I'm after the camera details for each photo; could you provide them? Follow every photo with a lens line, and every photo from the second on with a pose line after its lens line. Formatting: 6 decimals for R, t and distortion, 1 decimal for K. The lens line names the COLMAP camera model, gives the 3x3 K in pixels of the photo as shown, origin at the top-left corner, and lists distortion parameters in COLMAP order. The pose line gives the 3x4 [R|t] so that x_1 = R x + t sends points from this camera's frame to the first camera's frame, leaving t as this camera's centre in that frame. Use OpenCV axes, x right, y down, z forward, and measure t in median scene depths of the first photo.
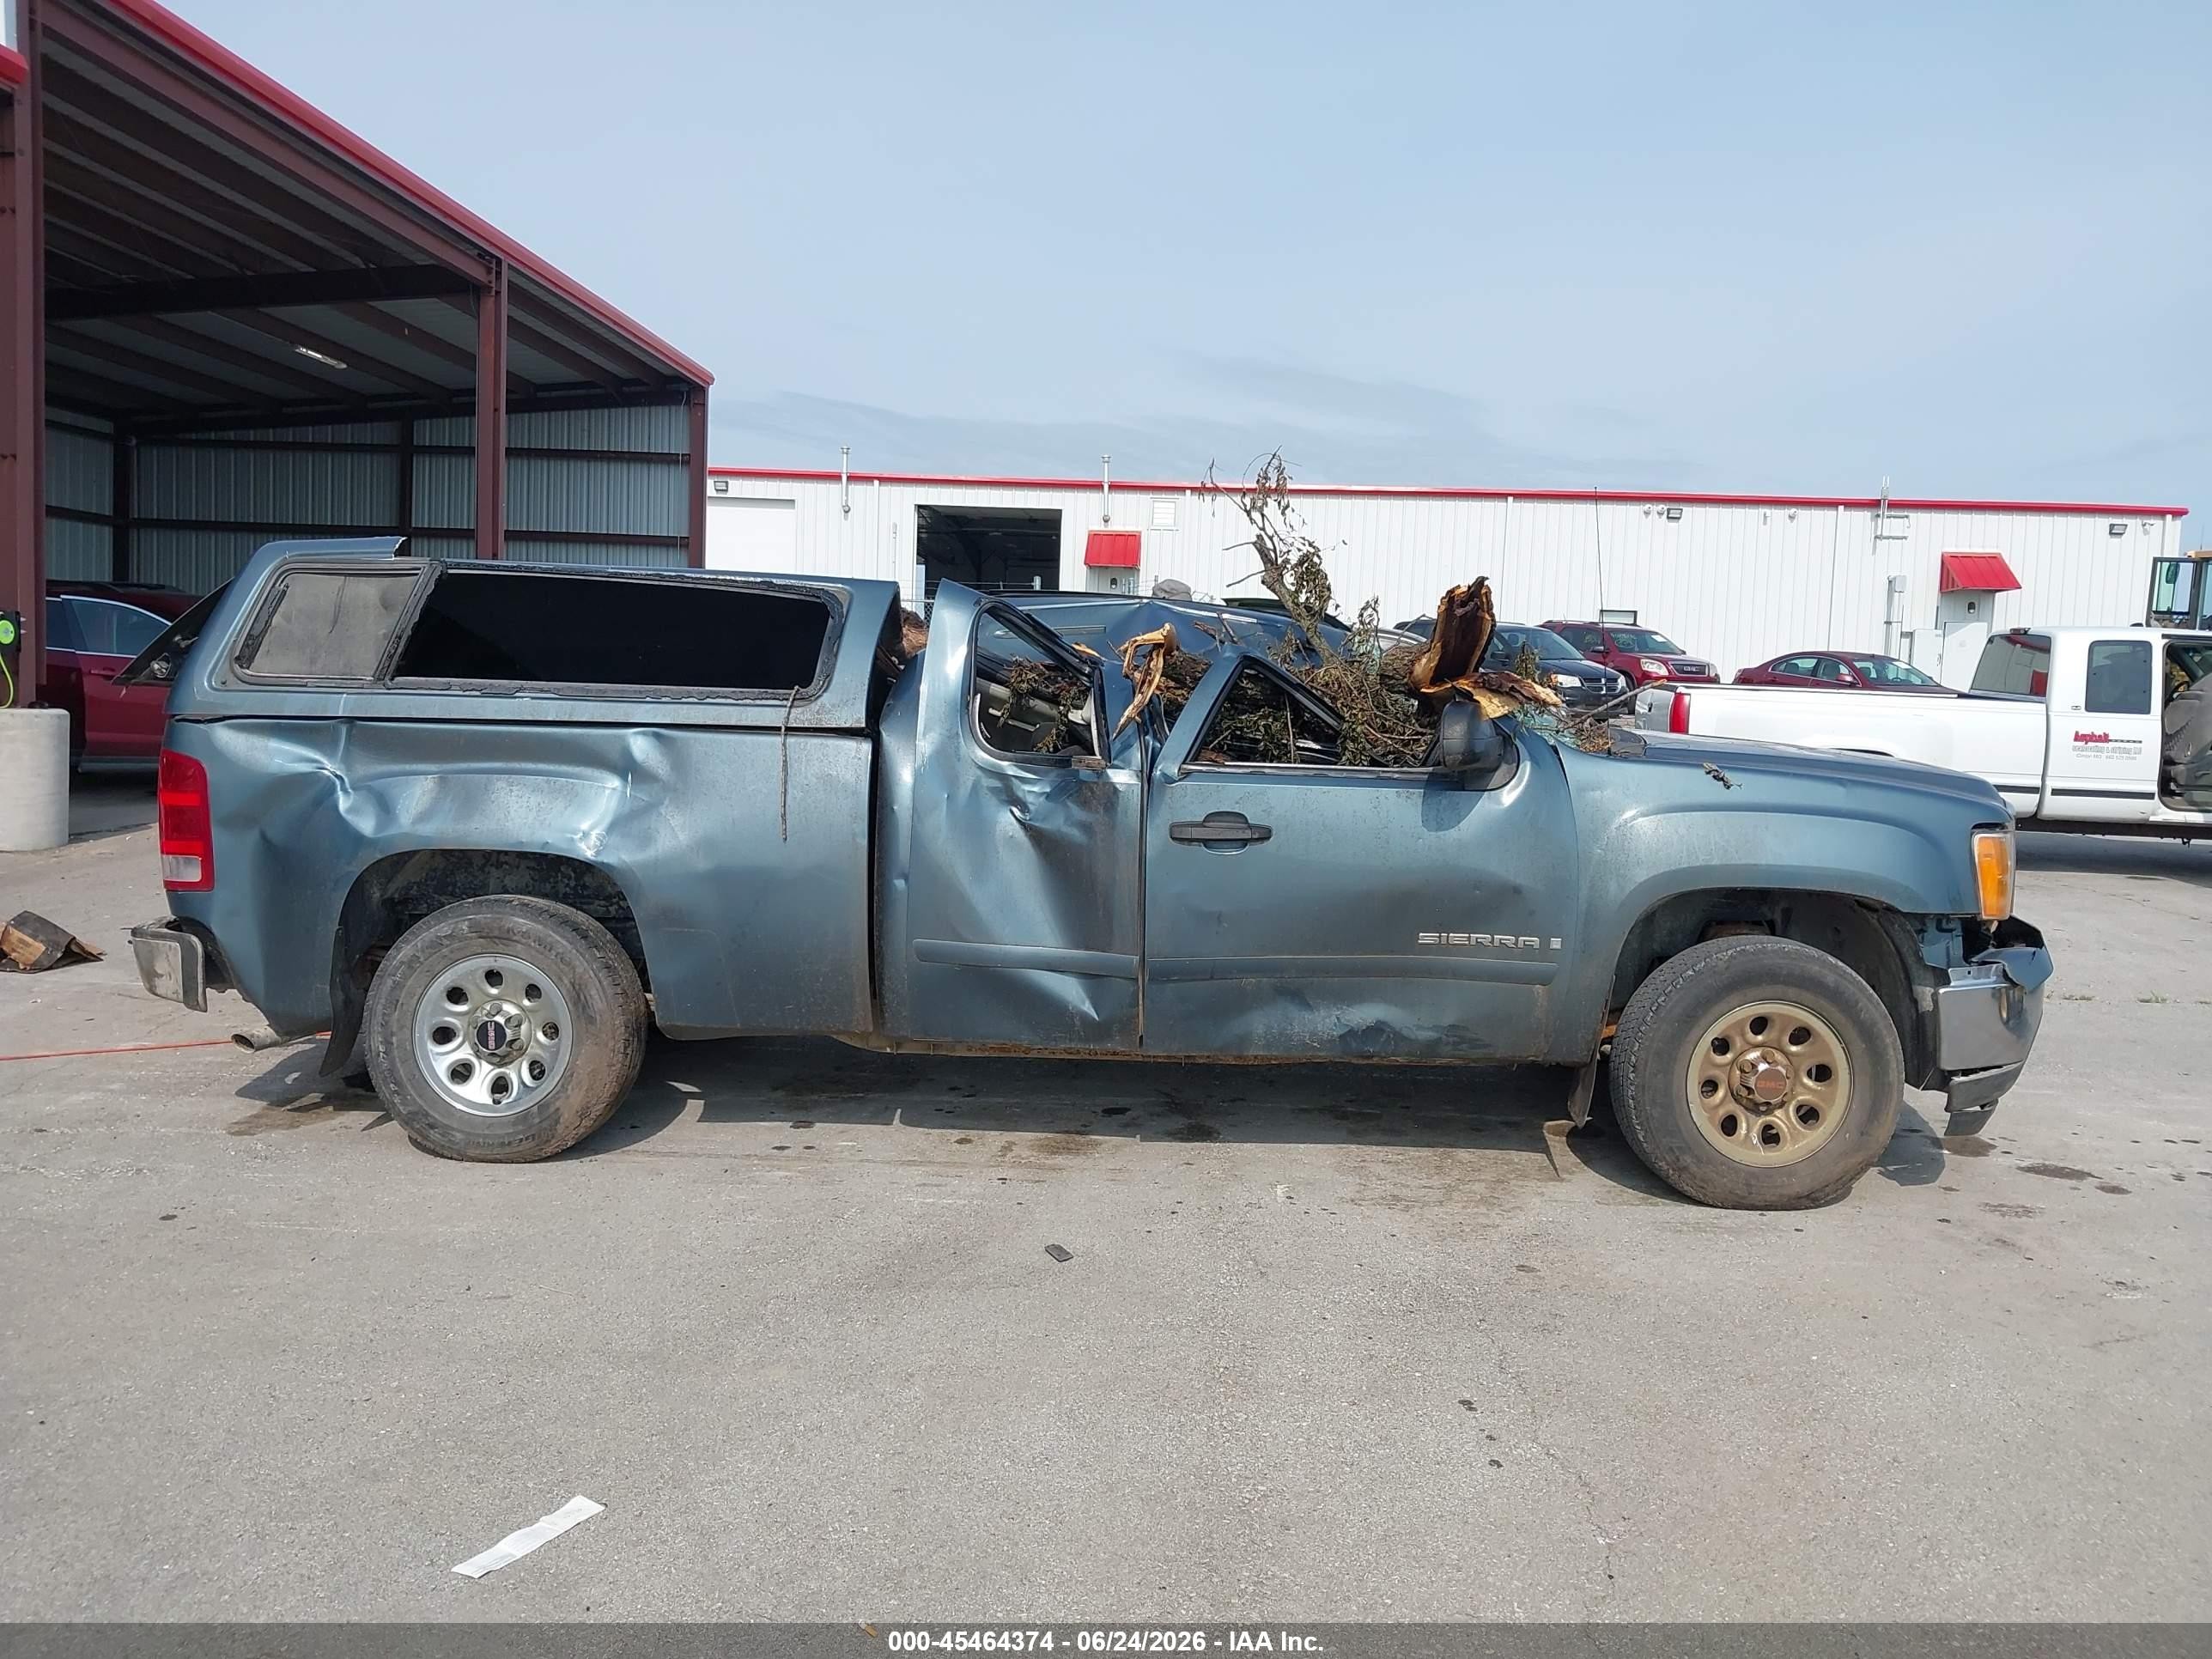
lens RADIAL K [[1722.5, 0, 1108.1], [0, 1722.5, 800.9], [0, 0, 1]] dist [-0.005714, -0.010037]
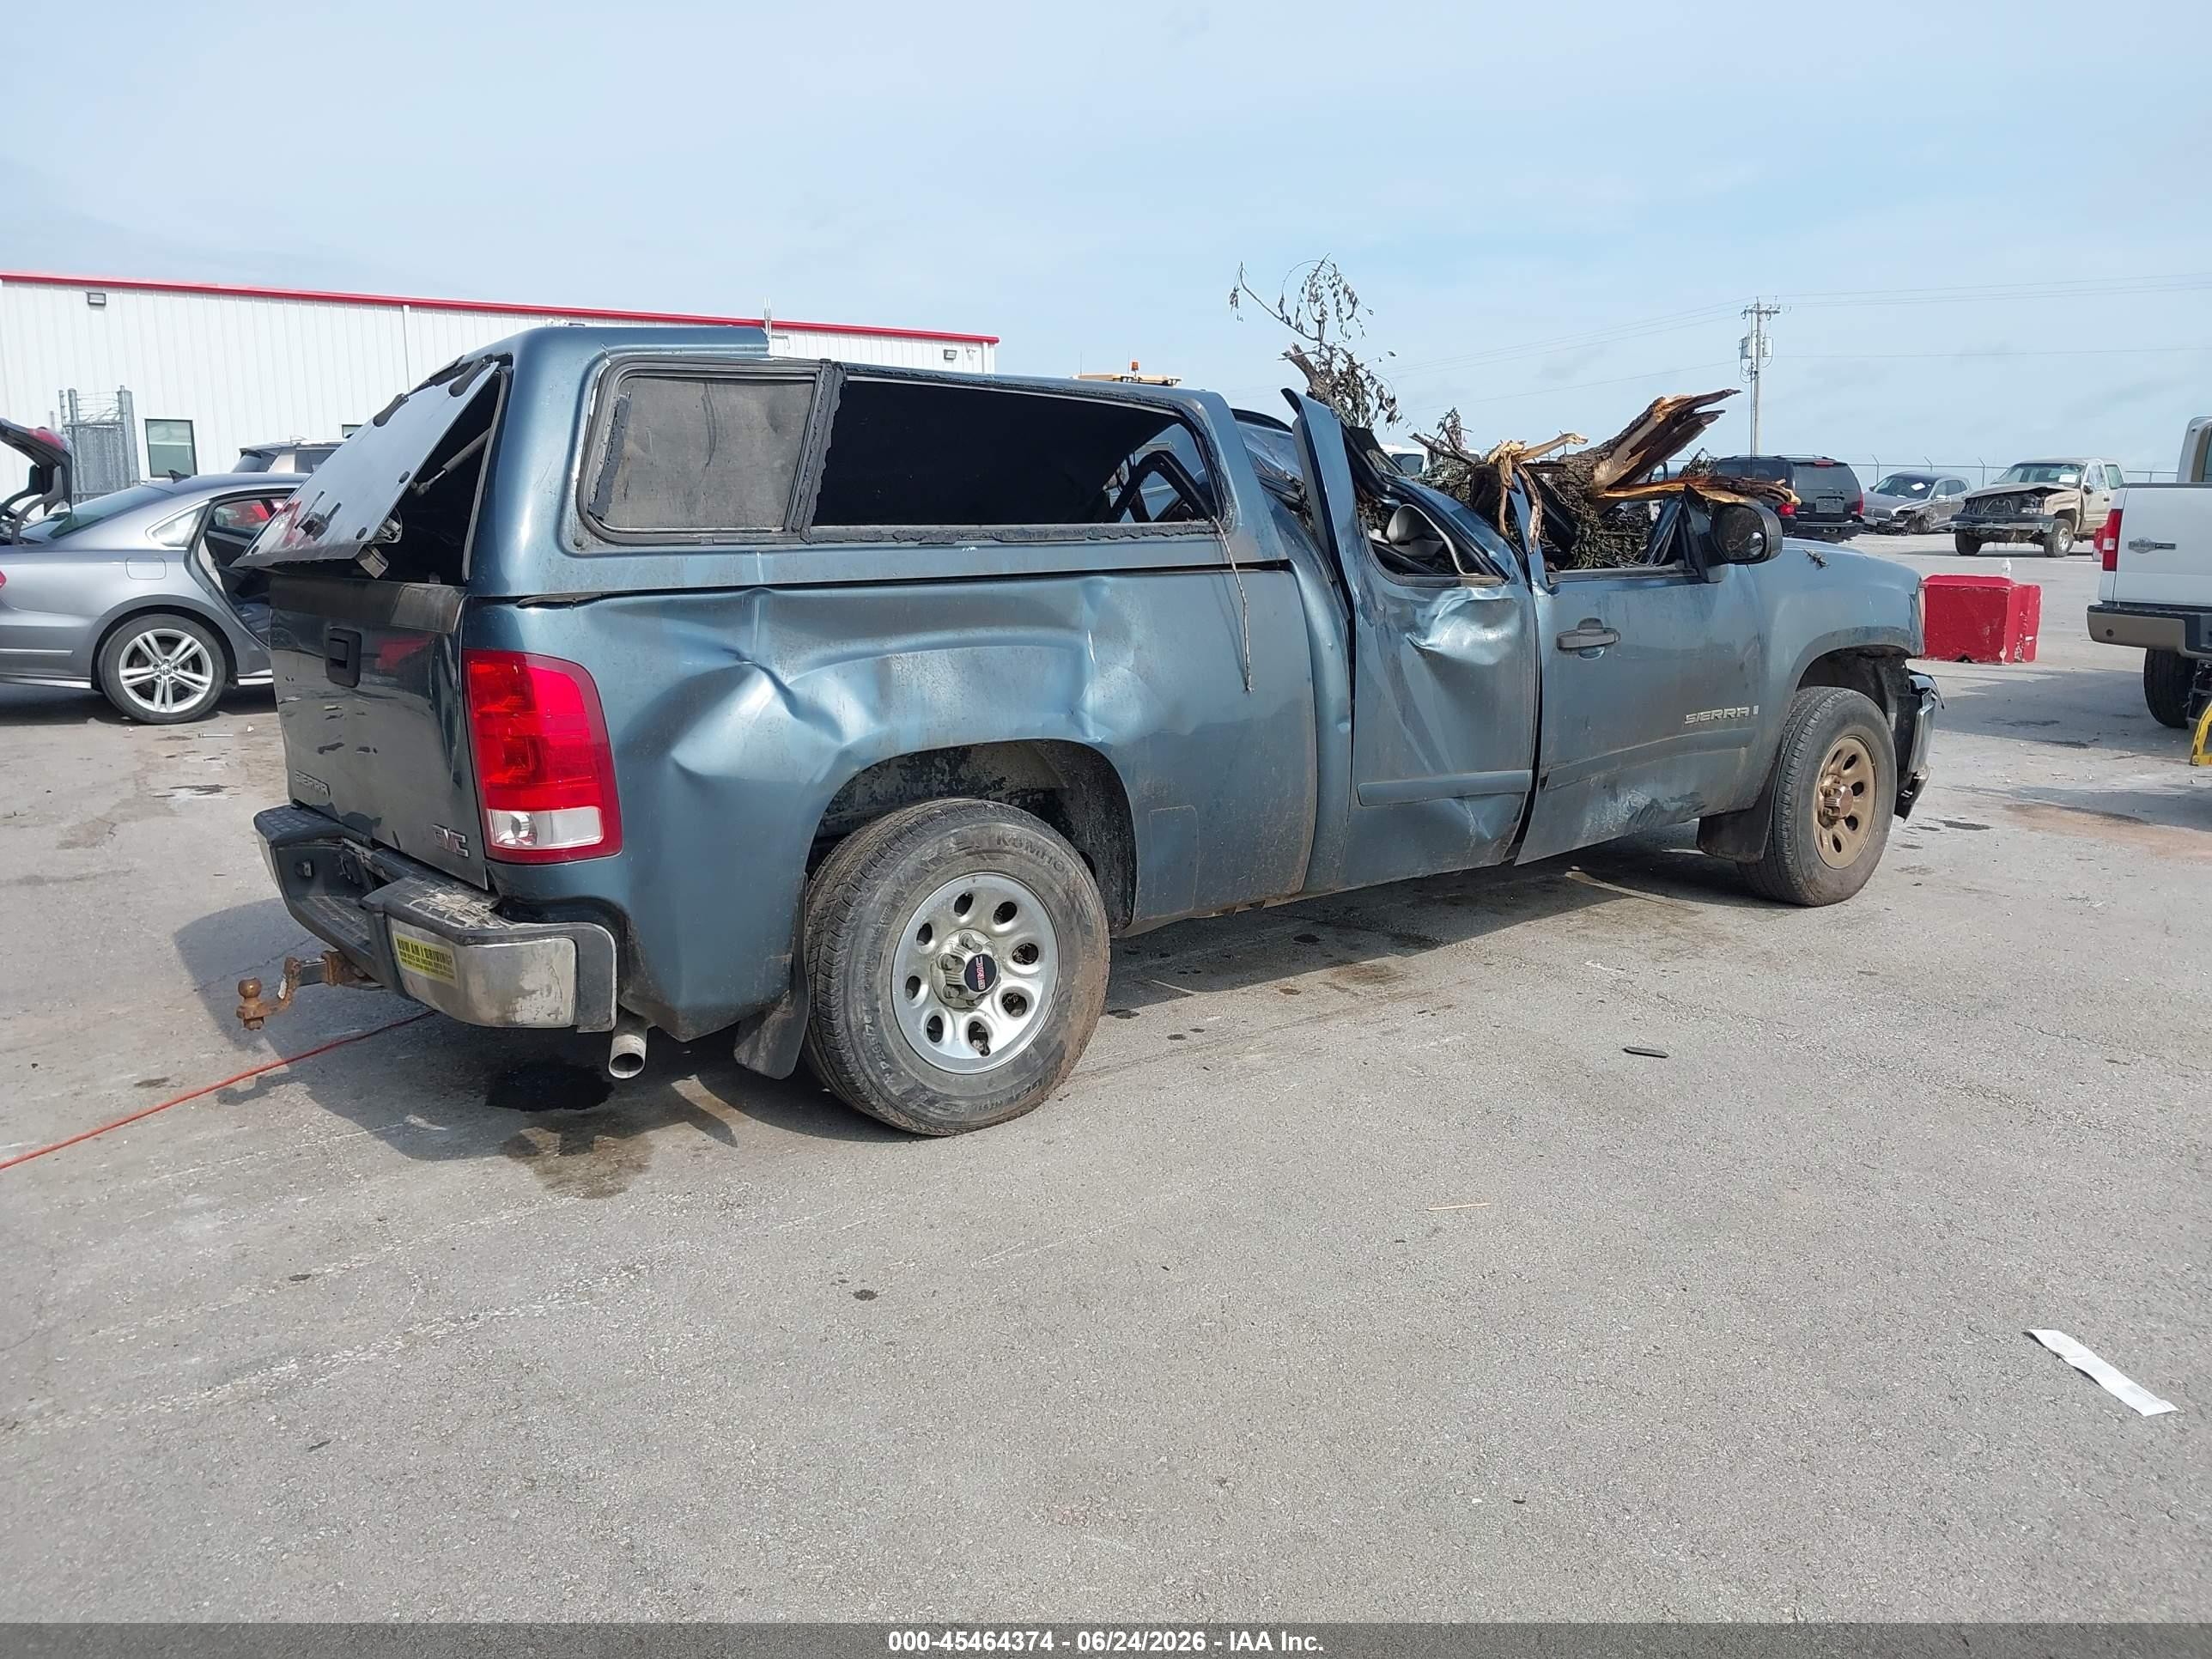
lens RADIAL K [[1706.1, 0, 1115.7], [0, 1706.1, 832.8], [0, 0, 1]] dist [0.027229, 0.003100]
pose [[0.782678, -0.151375, 0.603739, -0.767282], [0.078161, 0.986201, 0.145943, -0.038686], [-0.617500, -0.067037, 0.783709, 0.338692]]
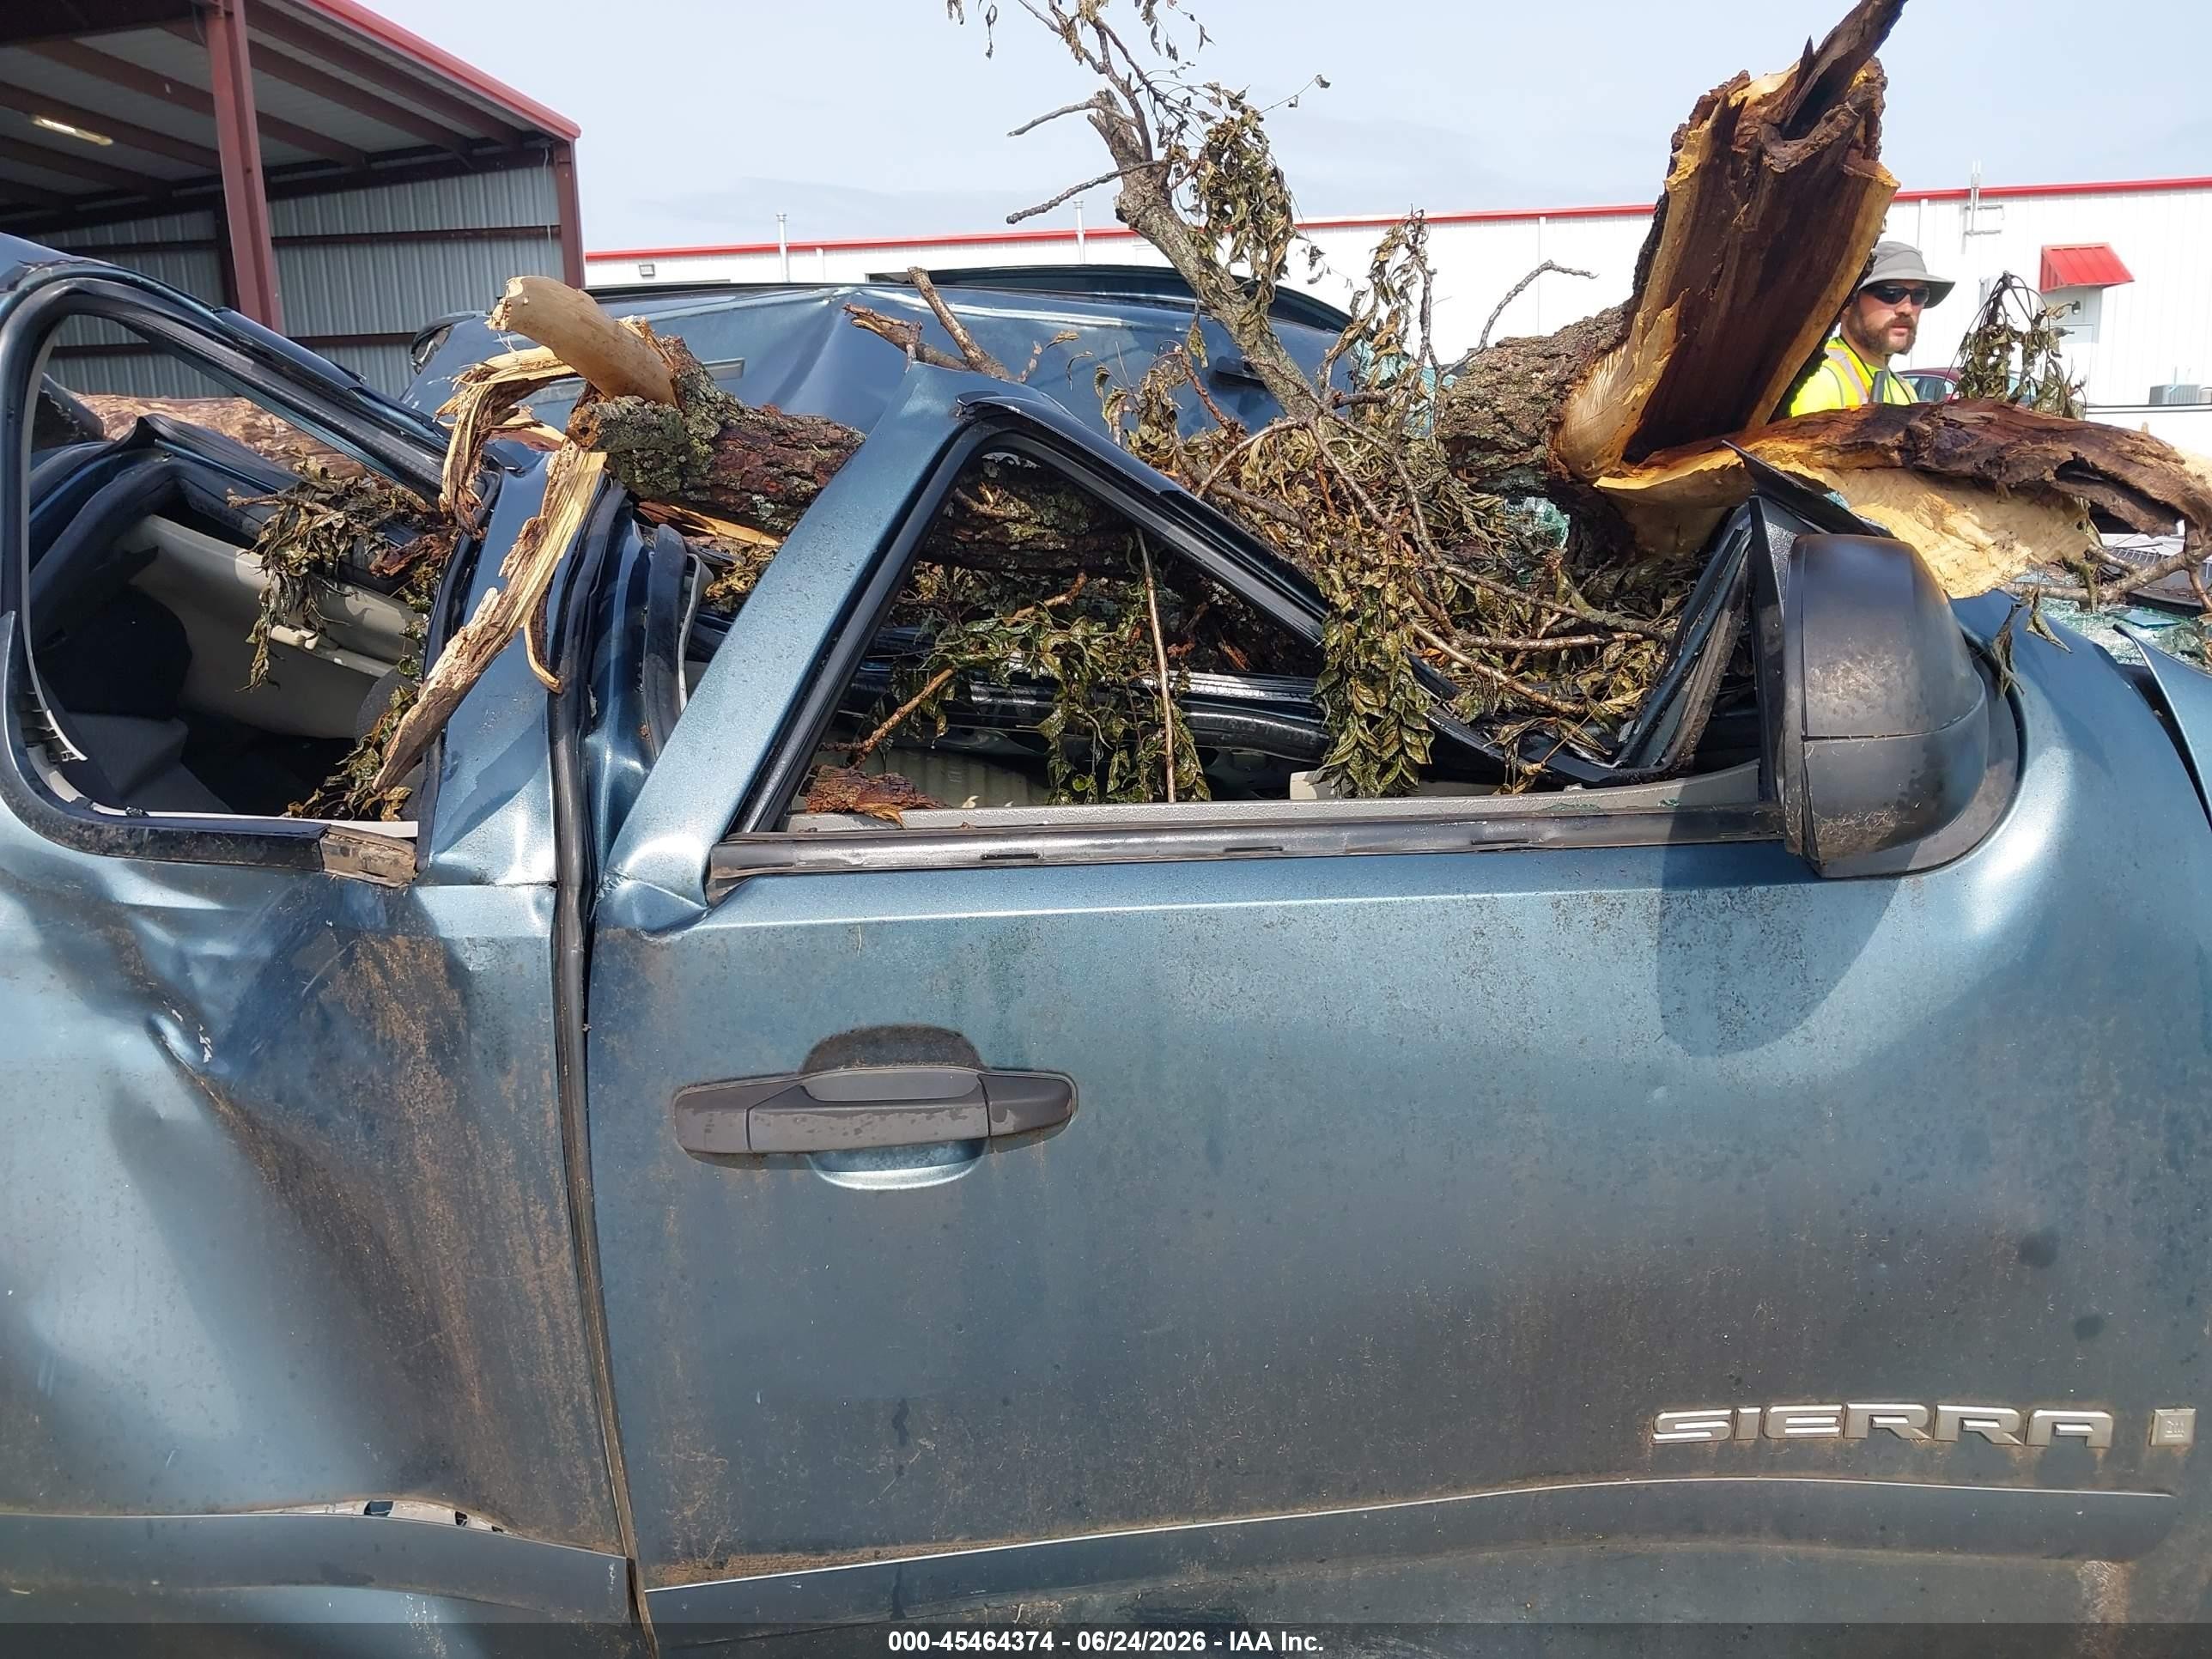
lens RADIAL K [[1719.4, 0, 1073.2], [0, 1719.4, 808.5], [0, 0, 1]] dist [0.004780, -0.002406]
pose [[0.997171, -0.063258, -0.040597, 0.104099], [0.067940, 0.989600, 0.126791, -0.054220], [0.032154, -0.129191, 0.991098, 0.719831]]
